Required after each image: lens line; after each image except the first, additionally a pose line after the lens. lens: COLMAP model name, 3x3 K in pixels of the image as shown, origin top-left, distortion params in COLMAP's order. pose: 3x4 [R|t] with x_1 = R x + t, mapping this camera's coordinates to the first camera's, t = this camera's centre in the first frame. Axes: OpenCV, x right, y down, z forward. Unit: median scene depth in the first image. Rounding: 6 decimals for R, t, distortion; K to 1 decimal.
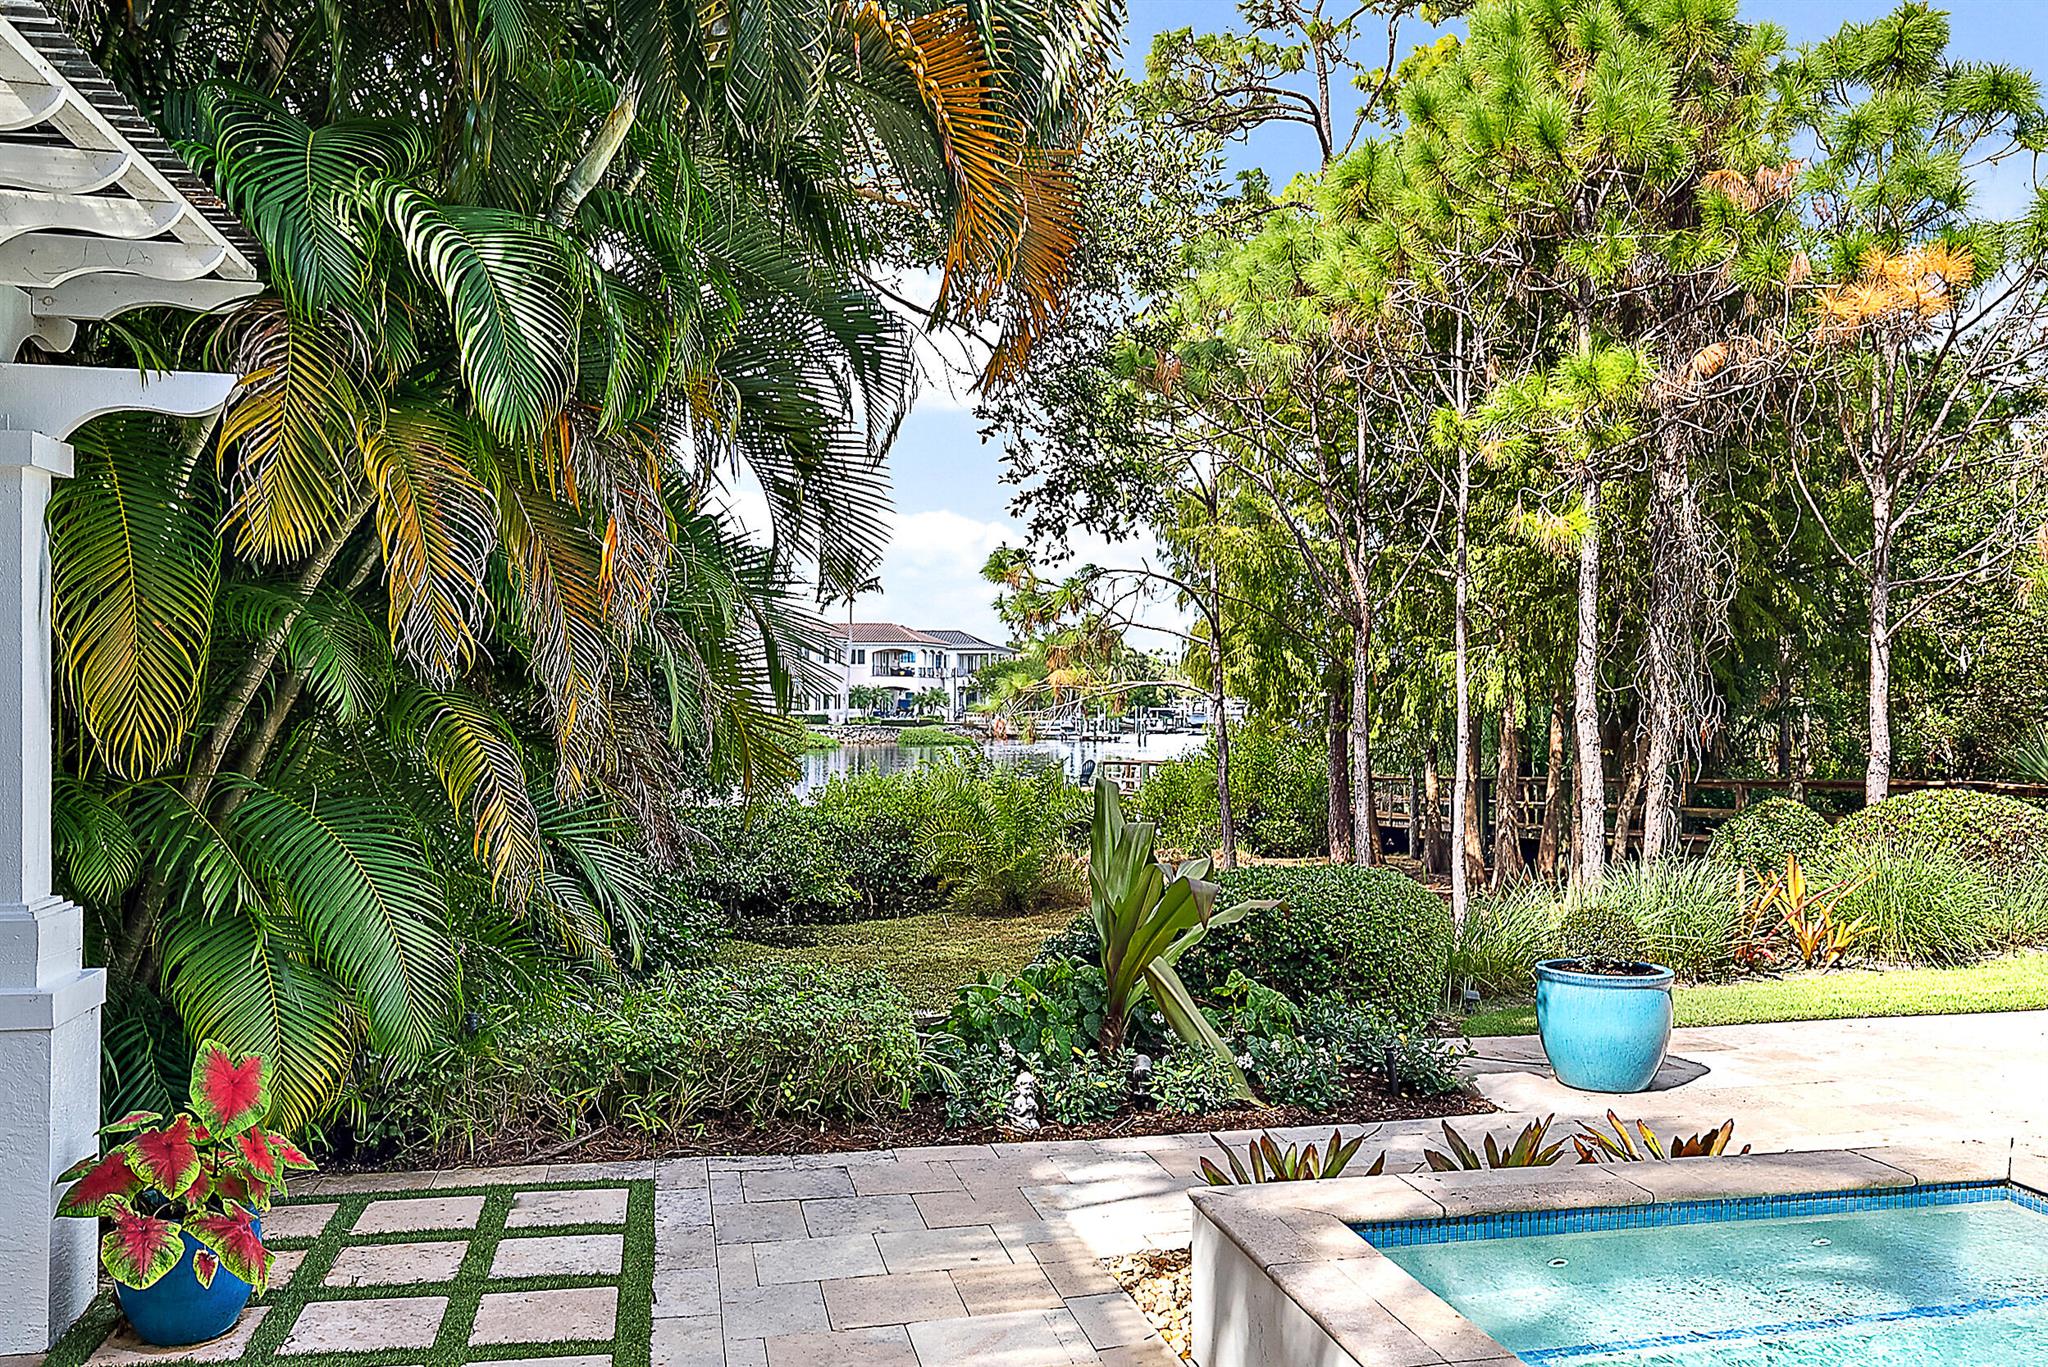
lens RADIAL K [[1644.9, 0, 1021.0], [0, 1644.9, 697.2], [0, 0, 1]] dist [-0.006874, -0.001526]
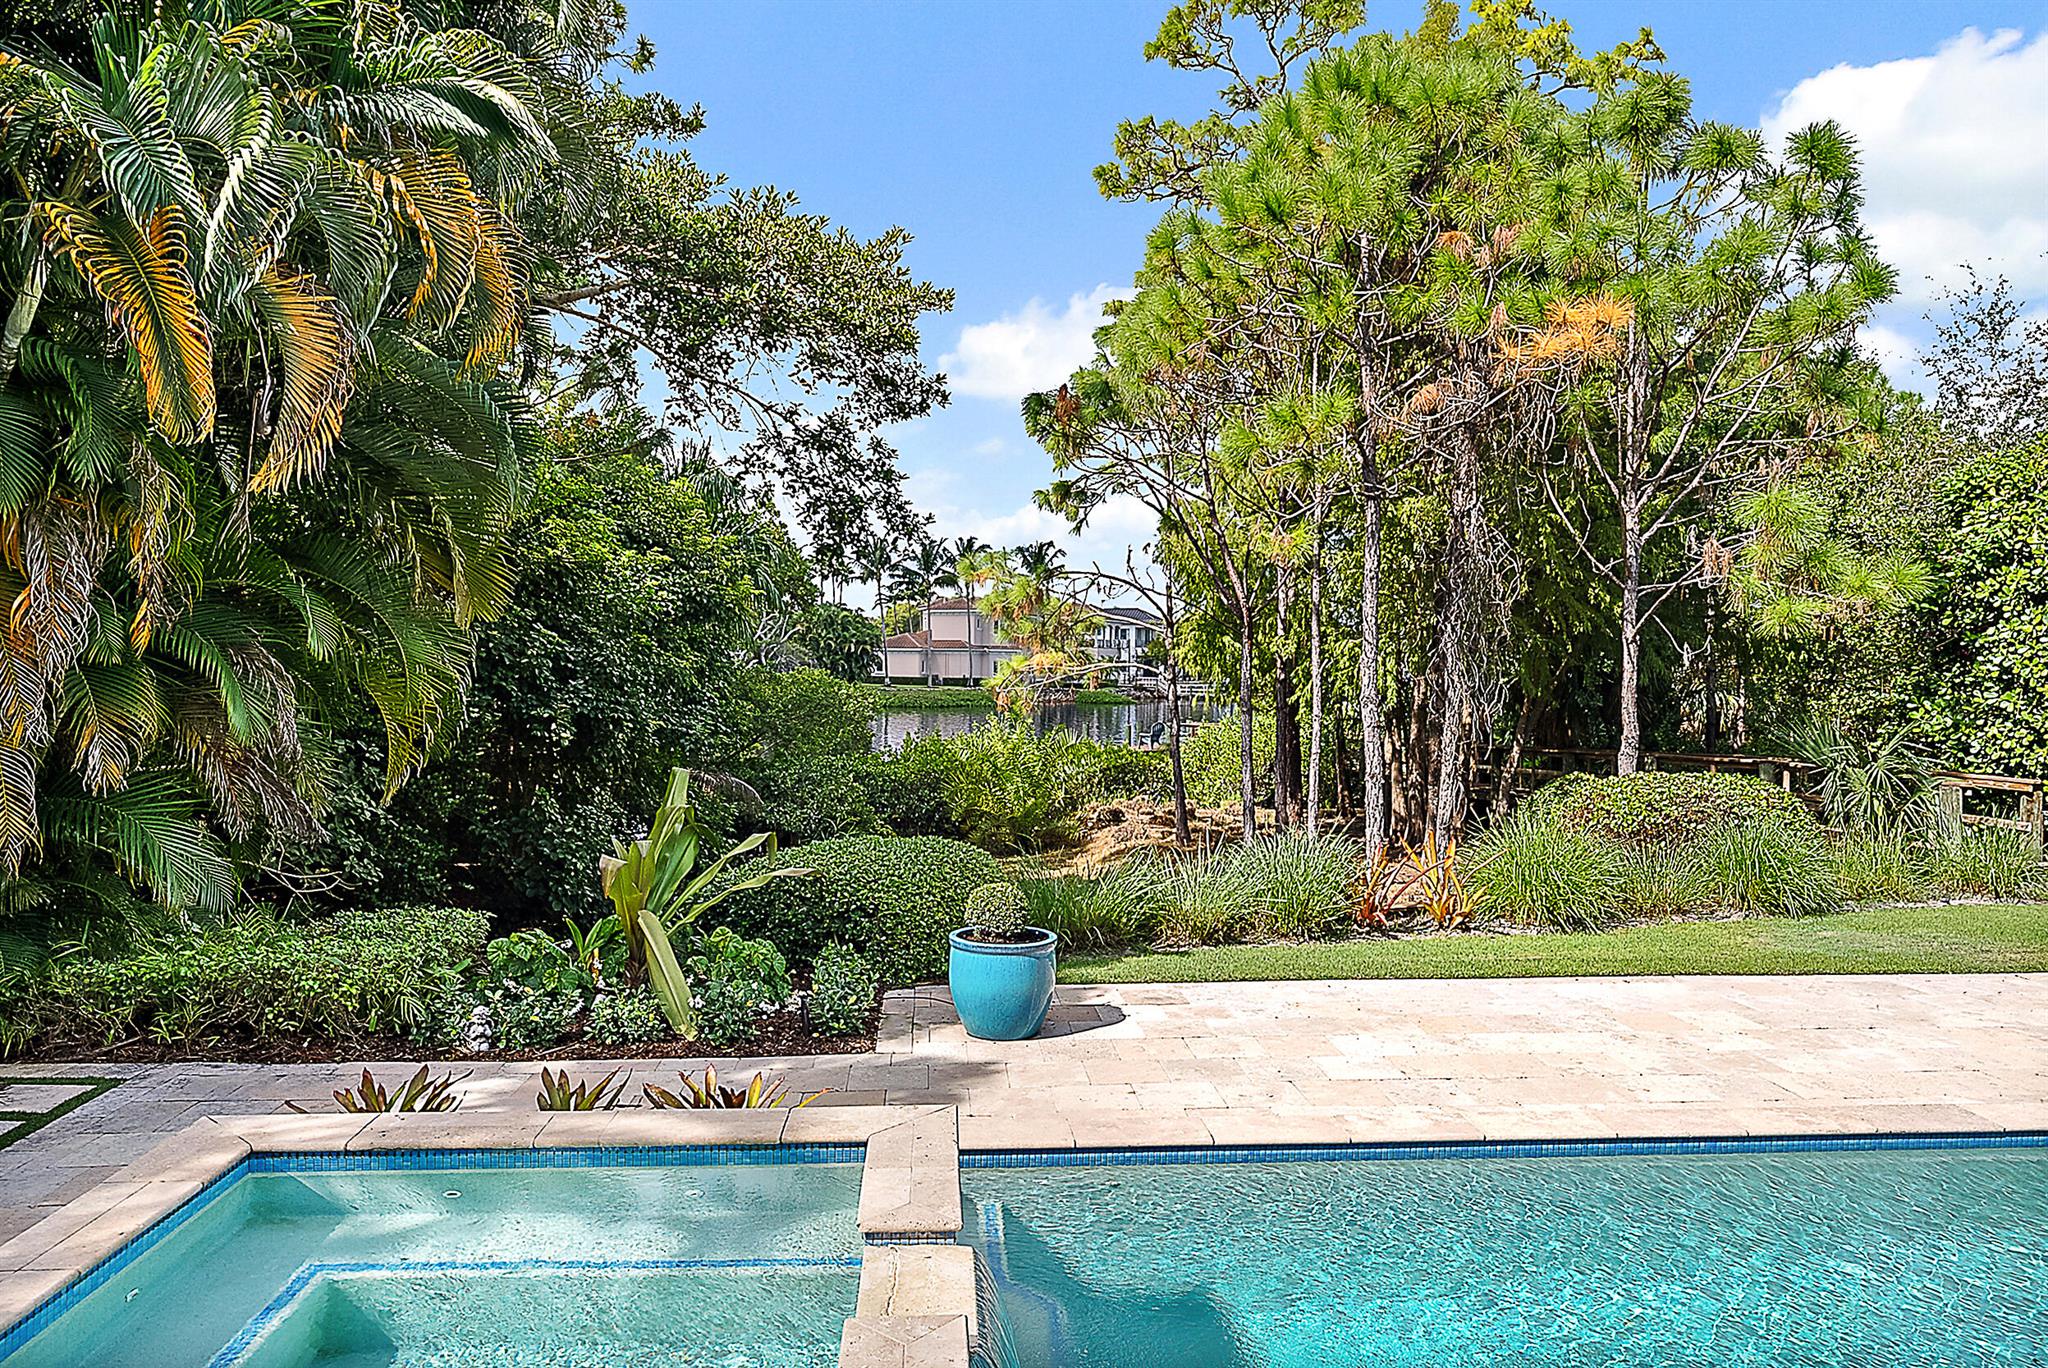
lens RADIAL K [[1365.7, 0, 1034.2], [0, 1365.7, 673.2], [0, 0, 1]] dist [-0.016858, 0.002953]
pose [[0.990916, 0.004562, -0.134405, 0.240597], [-0.003452, 0.999958, 0.008488, -0.016297], [0.134438, -0.007947, 0.990890, 0.009266]]
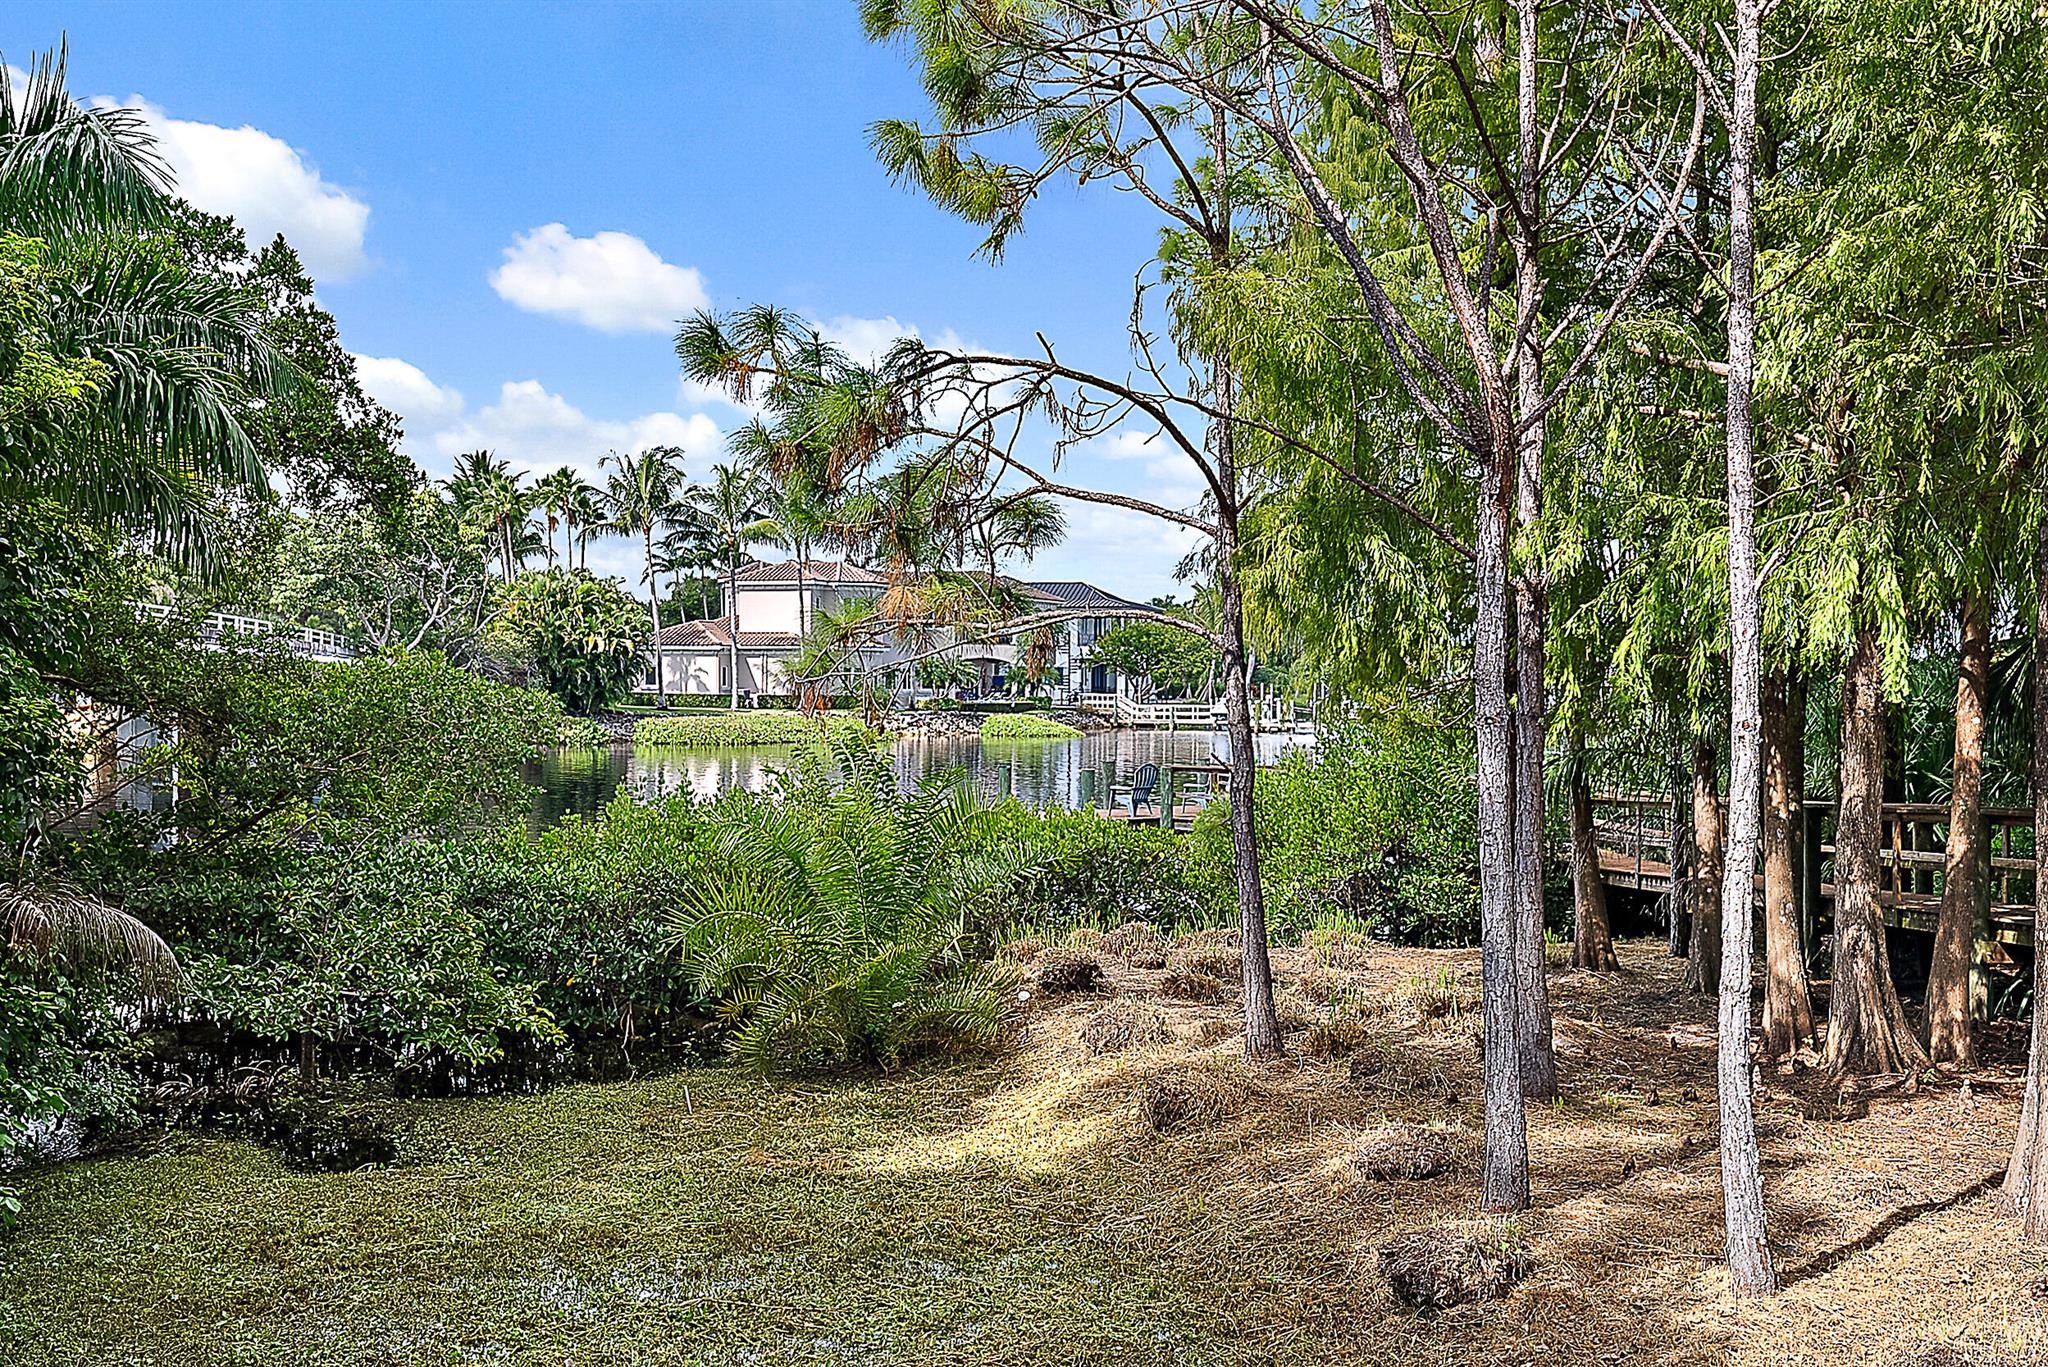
lens RADIAL K [[2119.9, 0, 1014.9], [0, 2119.9, 674.5], [0, 0, 1]] dist [-0.011880, 0.000000]
pose [[0.996137, -0.001231, -0.087801, 0.173455], [0.001151, 0.999999, -0.000969, 0.015858], [0.087802, 0.000865, 0.996138, 0.601640]]
